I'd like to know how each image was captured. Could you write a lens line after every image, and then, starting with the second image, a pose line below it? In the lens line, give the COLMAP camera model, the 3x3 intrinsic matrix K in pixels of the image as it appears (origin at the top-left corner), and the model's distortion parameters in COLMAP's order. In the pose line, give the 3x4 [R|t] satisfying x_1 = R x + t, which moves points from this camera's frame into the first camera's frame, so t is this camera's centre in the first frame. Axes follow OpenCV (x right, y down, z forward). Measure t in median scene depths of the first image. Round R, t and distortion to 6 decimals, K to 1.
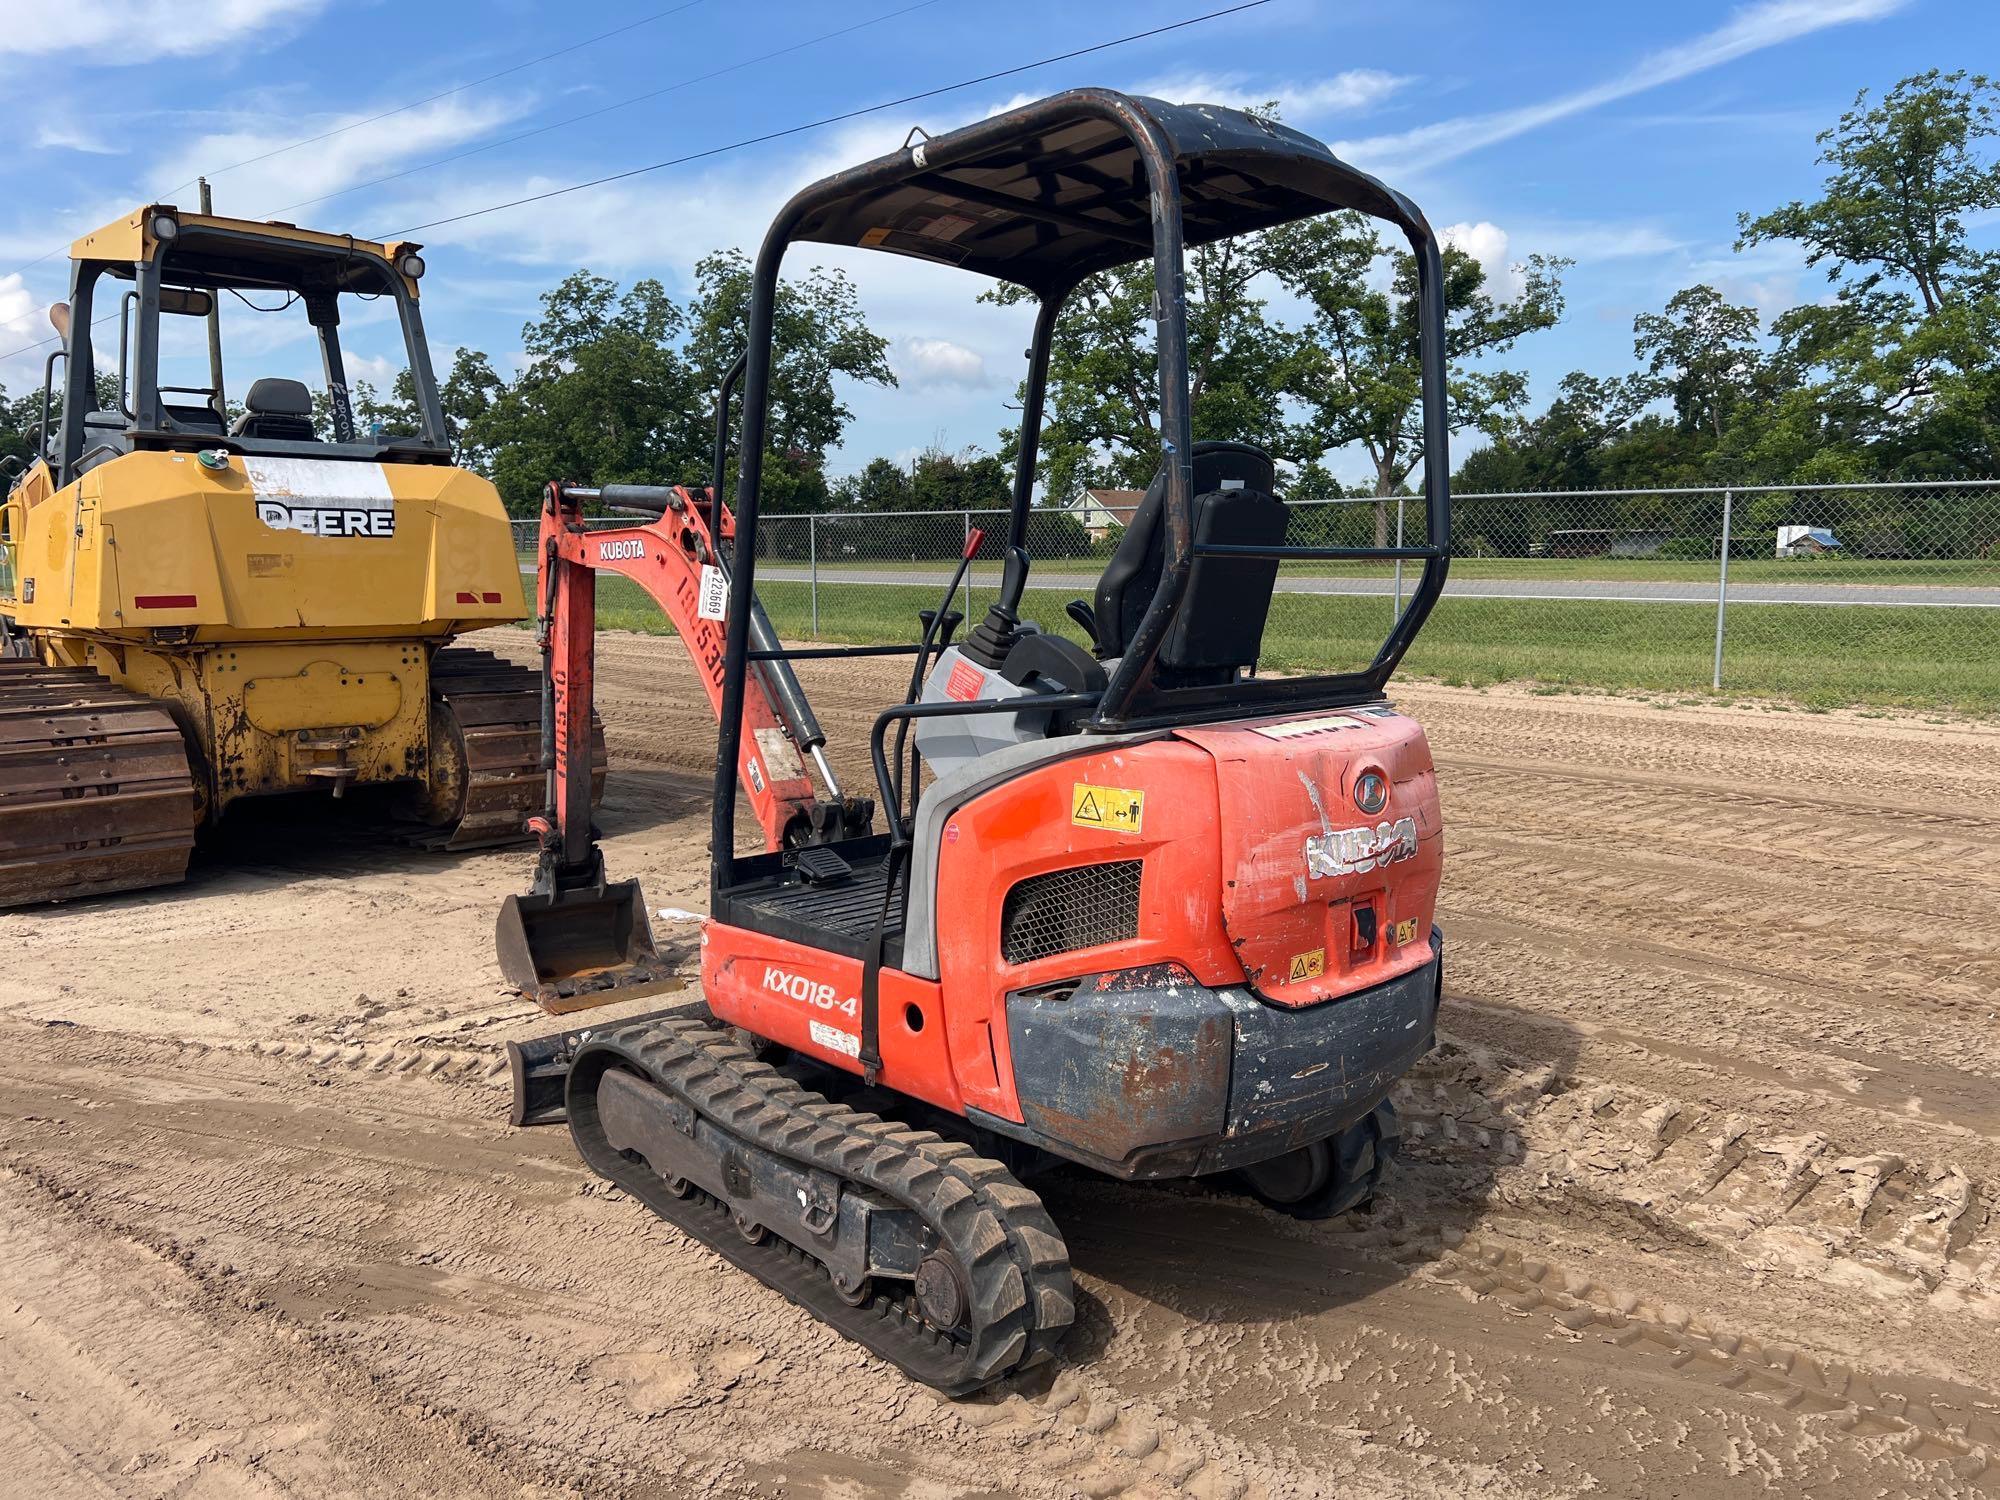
lens RADIAL K [[1507.8, 0, 1000.0], [0, 1507.8, 750.0], [0, 0, 1]] dist [0.054275, -0.071490]
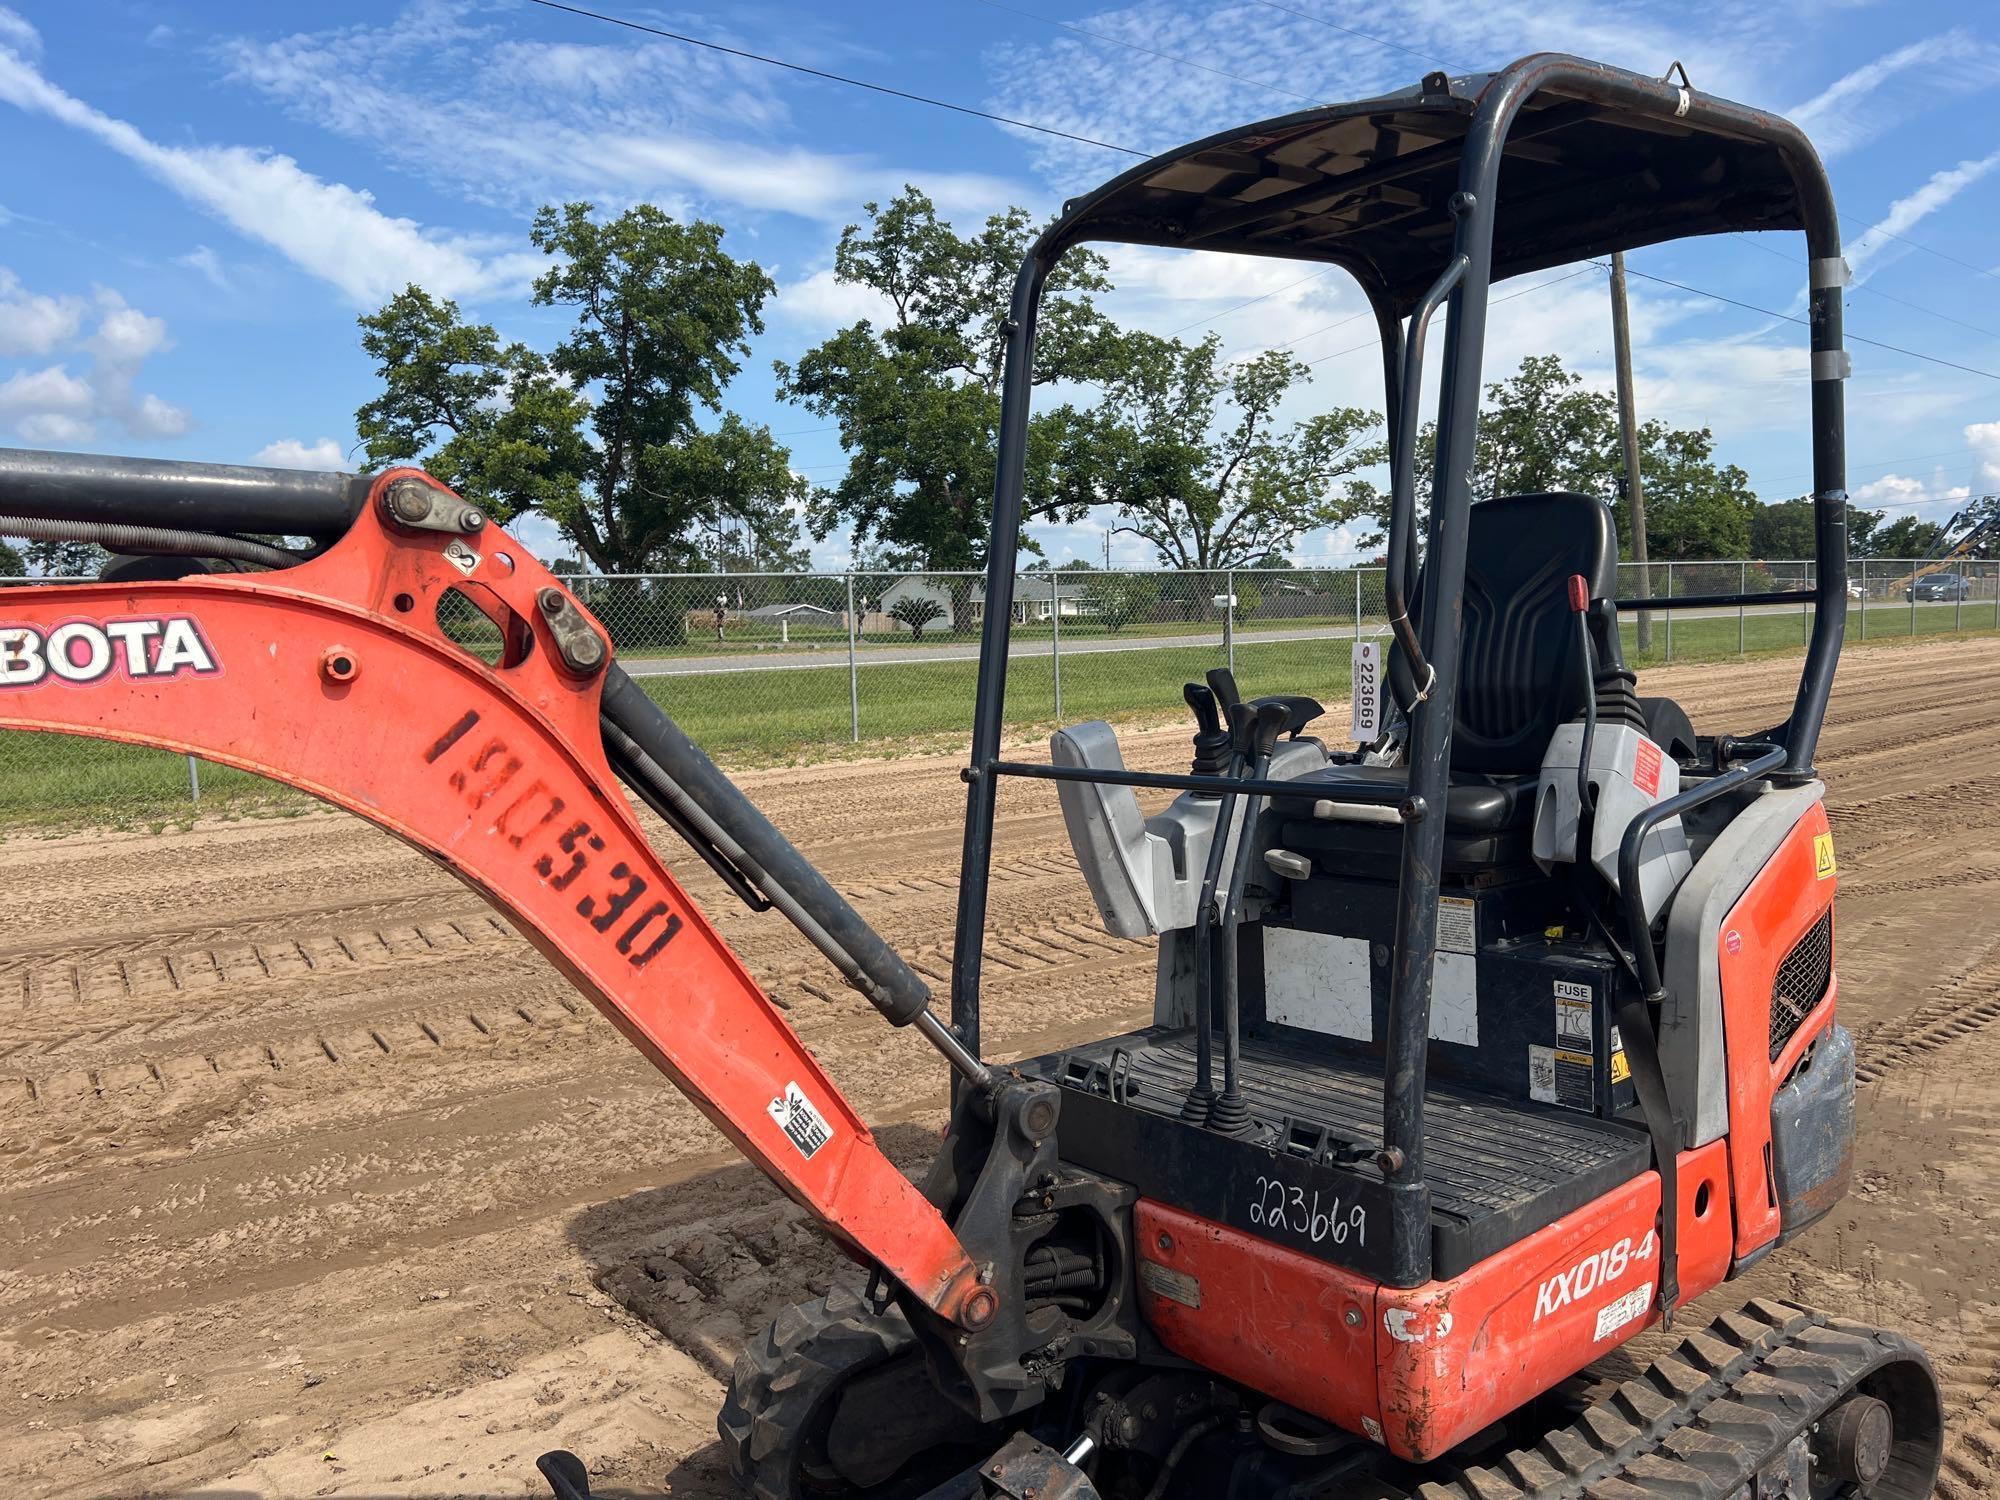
lens RADIAL K [[1505.4, 0, 1002.4], [0, 1505.4, 763.2], [0, 0, 1]] dist [0.073505, -0.091805]
pose [[0.098010, -0.097890, 0.990359, -0.354309], [0.161355, 0.983546, 0.081249, -0.069078], [-0.982018, 0.151836, 0.112193, 0.514952]]
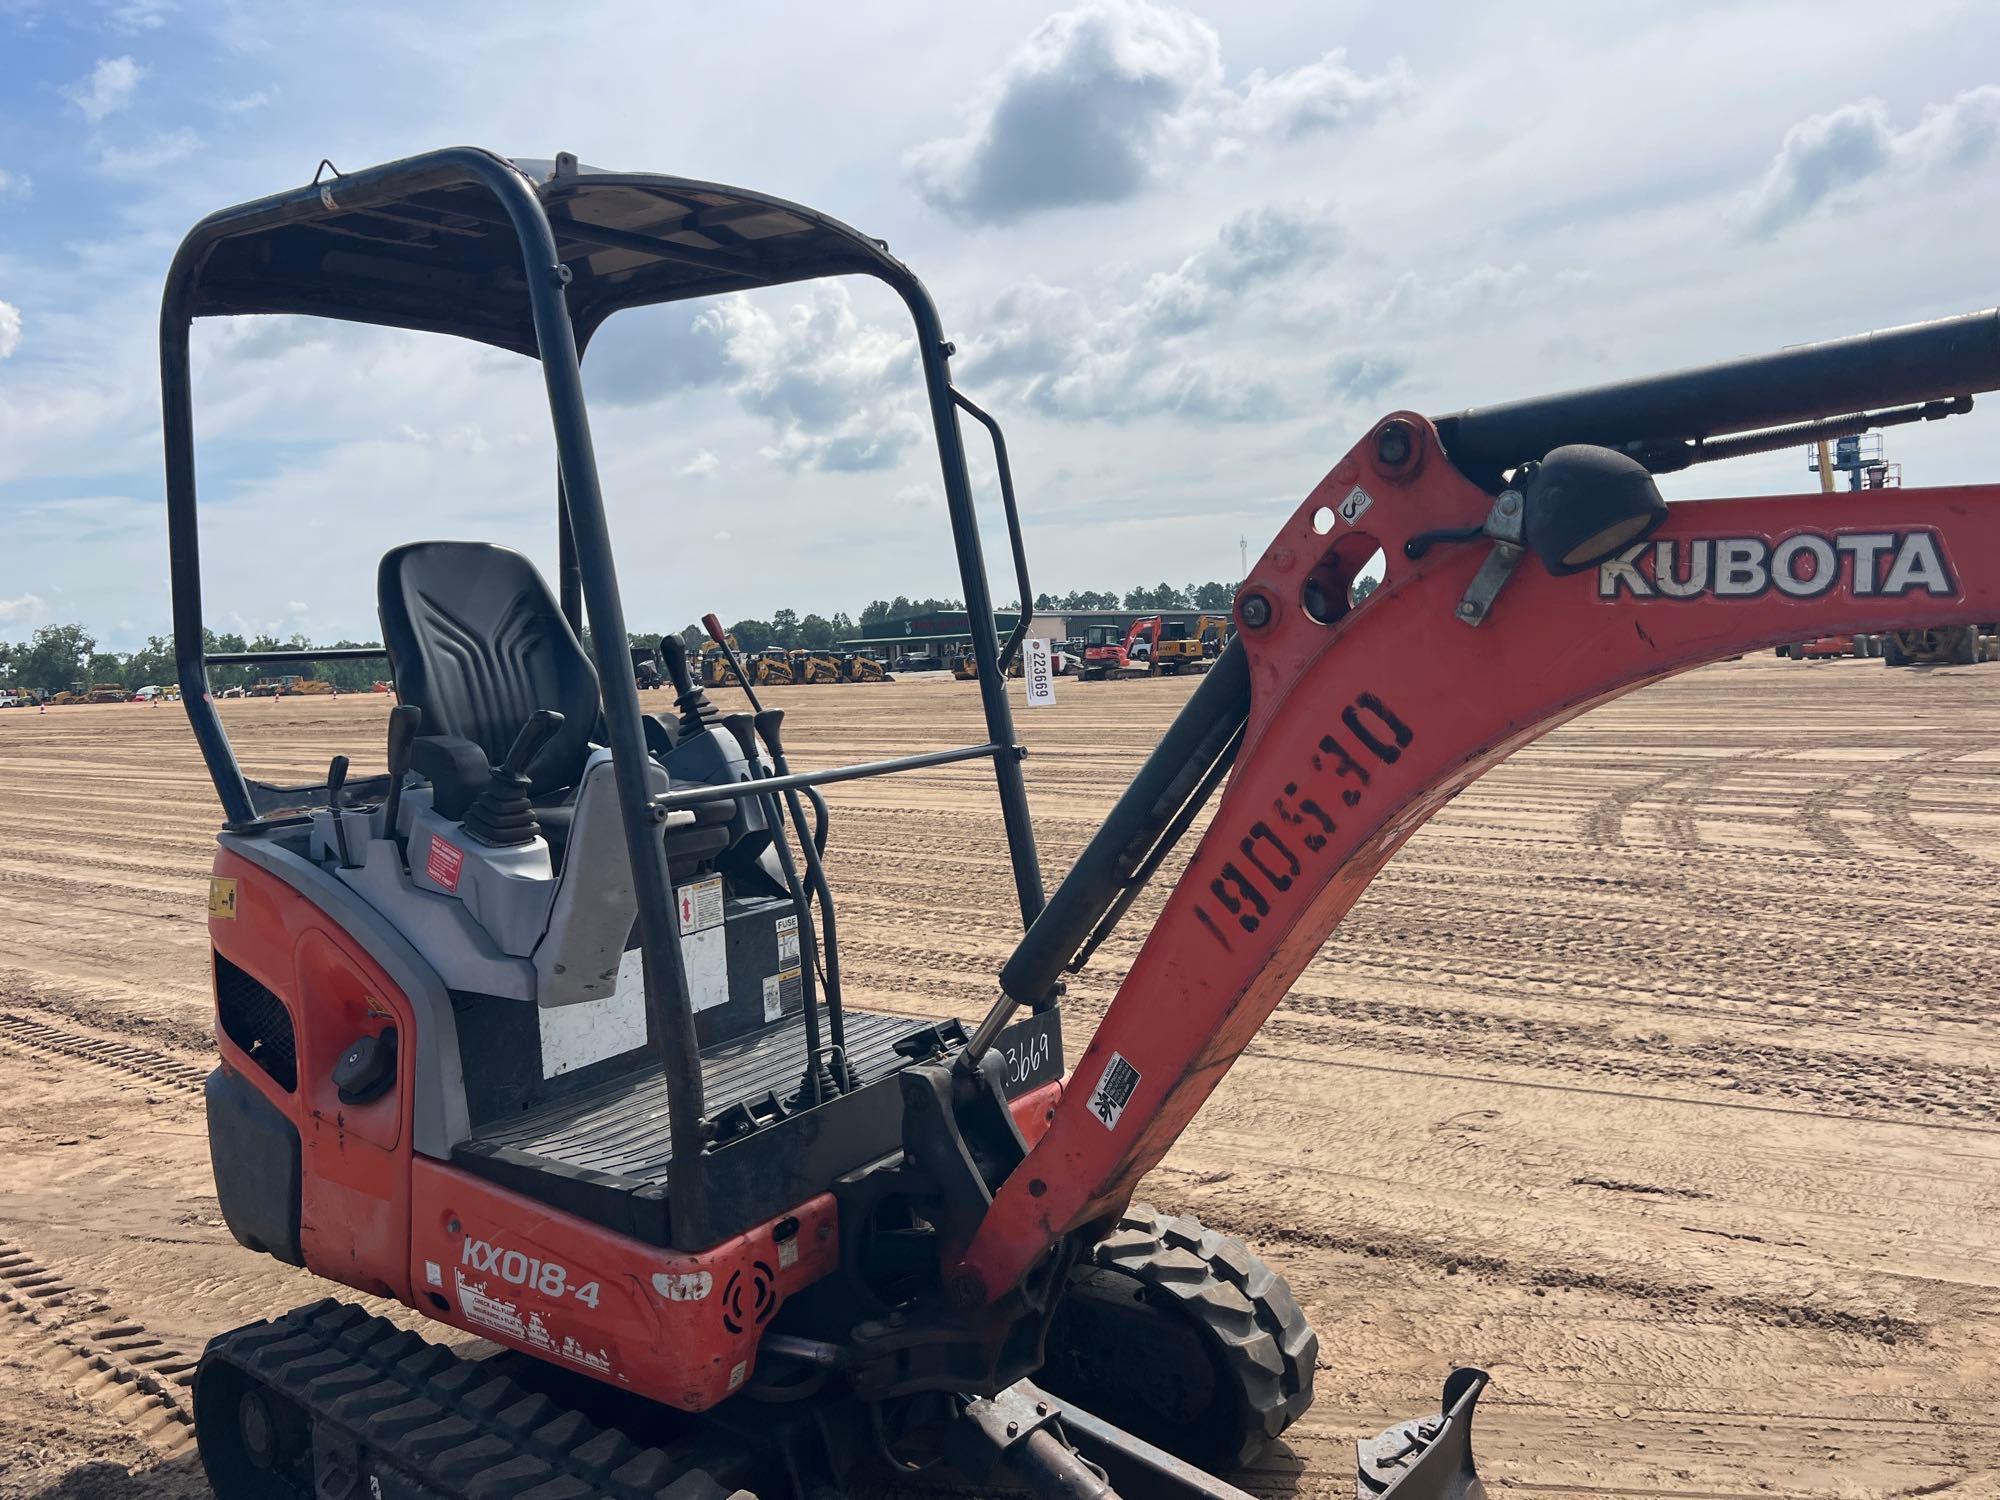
lens RADIAL K [[1506.3, 0, 974.7], [0, 1506.3, 729.3], [0, 0, 1]] dist [0.063068, -0.086393]
pose [[-0.991940, 0.050760, -0.116097, -0.029919], [0.028167, 0.981662, 0.188538, -0.107740], [0.123538, 0.183748, -0.975179, 0.851726]]
